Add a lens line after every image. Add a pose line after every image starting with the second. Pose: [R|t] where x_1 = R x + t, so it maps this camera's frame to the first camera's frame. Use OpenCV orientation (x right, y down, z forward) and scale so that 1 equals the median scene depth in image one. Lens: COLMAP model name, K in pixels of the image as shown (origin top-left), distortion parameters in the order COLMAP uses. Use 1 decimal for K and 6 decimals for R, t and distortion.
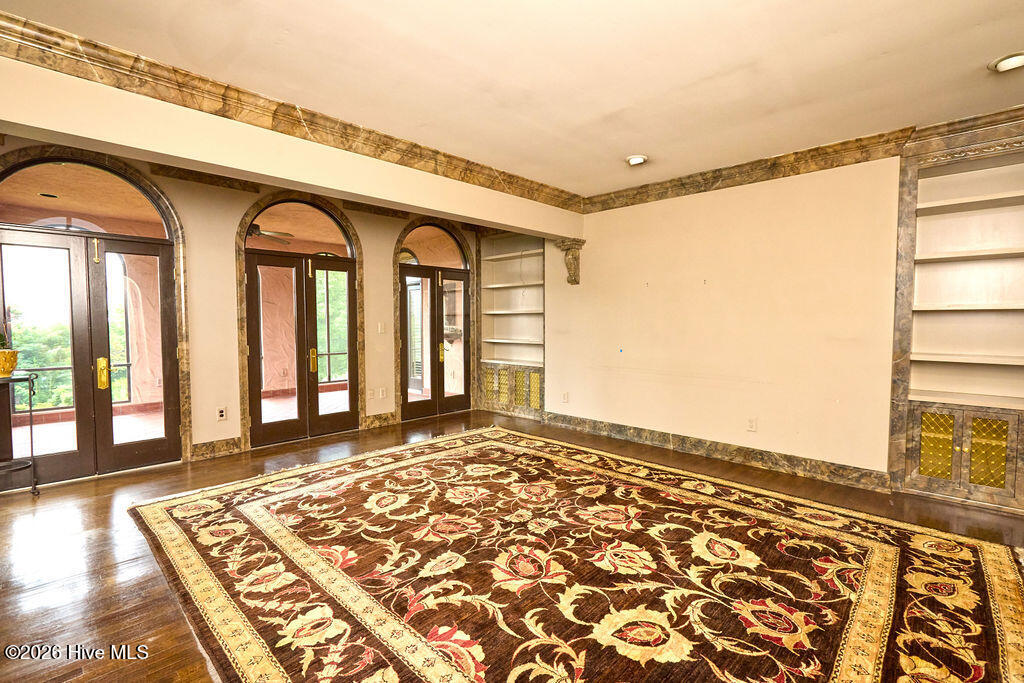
lens RADIAL K [[467.0, 0, 503.0], [0, 467.0, 341.5], [0, 0, 1]] dist [-0.003508, 0.001059]
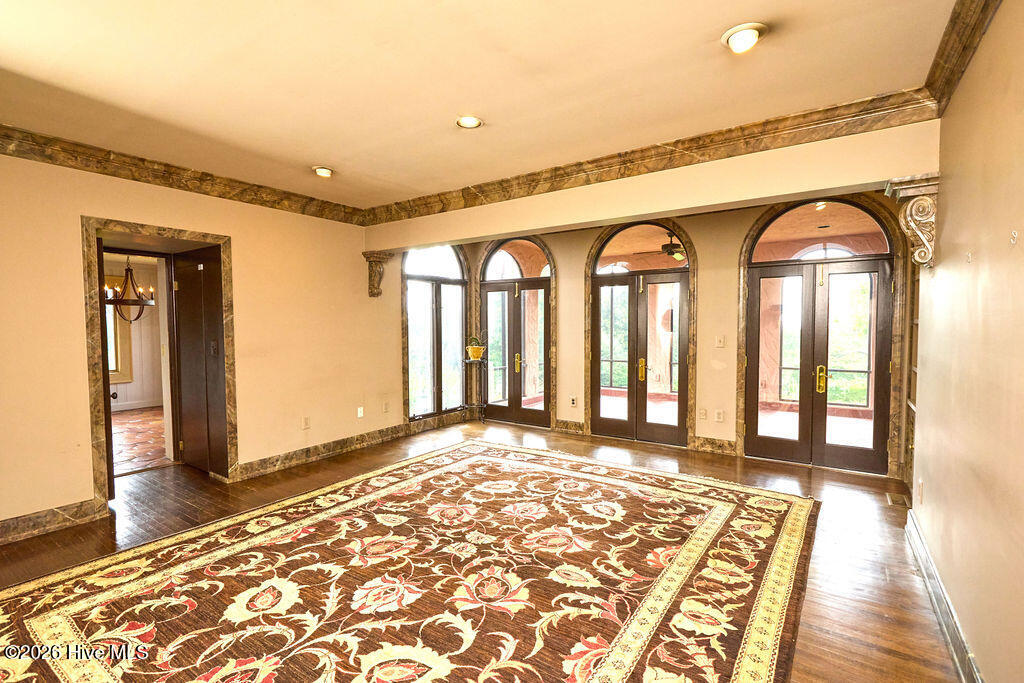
lens RADIAL K [[467.0, 0, 509.3], [0, 467.0, 336.3], [0, 0, 1]] dist [-0.003508, 0.001059]
pose [[0.179191, 0.024148, -0.983518, 0.770236], [-0.042563, 0.998953, 0.016772, -0.052671], [0.982893, 0.038856, 0.180031, 0.666032]]
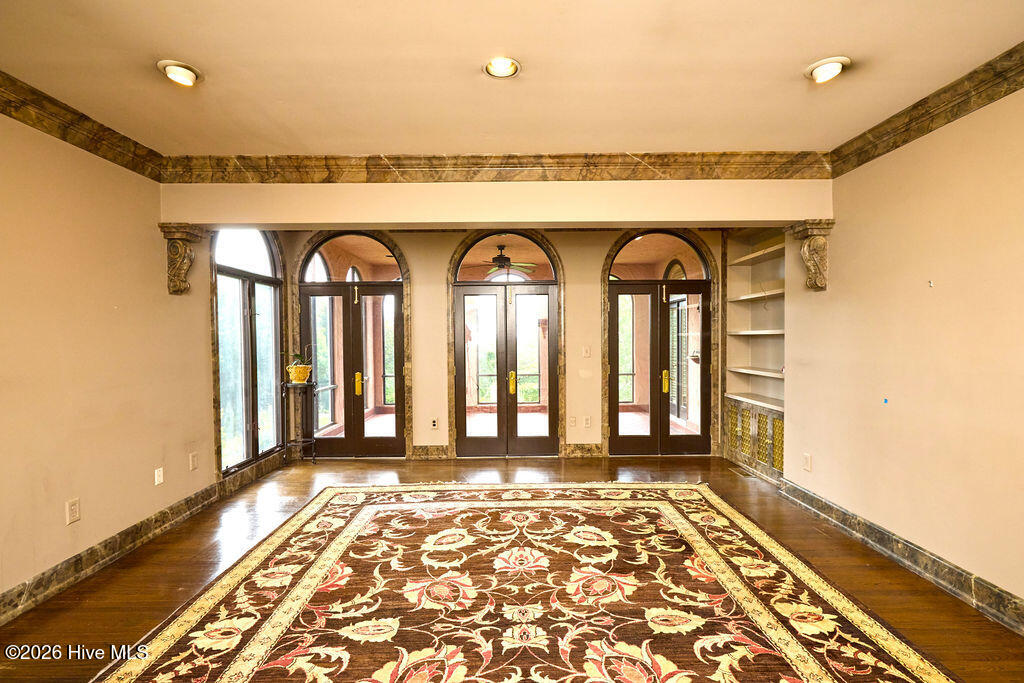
lens RADIAL K [[467.0, 0, 508.6], [0, 467.0, 346.9], [0, 0, 1]] dist [-0.003508, 0.001059]
pose [[0.708208, 0.010328, -0.705928, 0.420802], [-0.025468, 0.999616, -0.010925, -0.035608], [0.705544, 0.025716, 0.708199, 0.335856]]
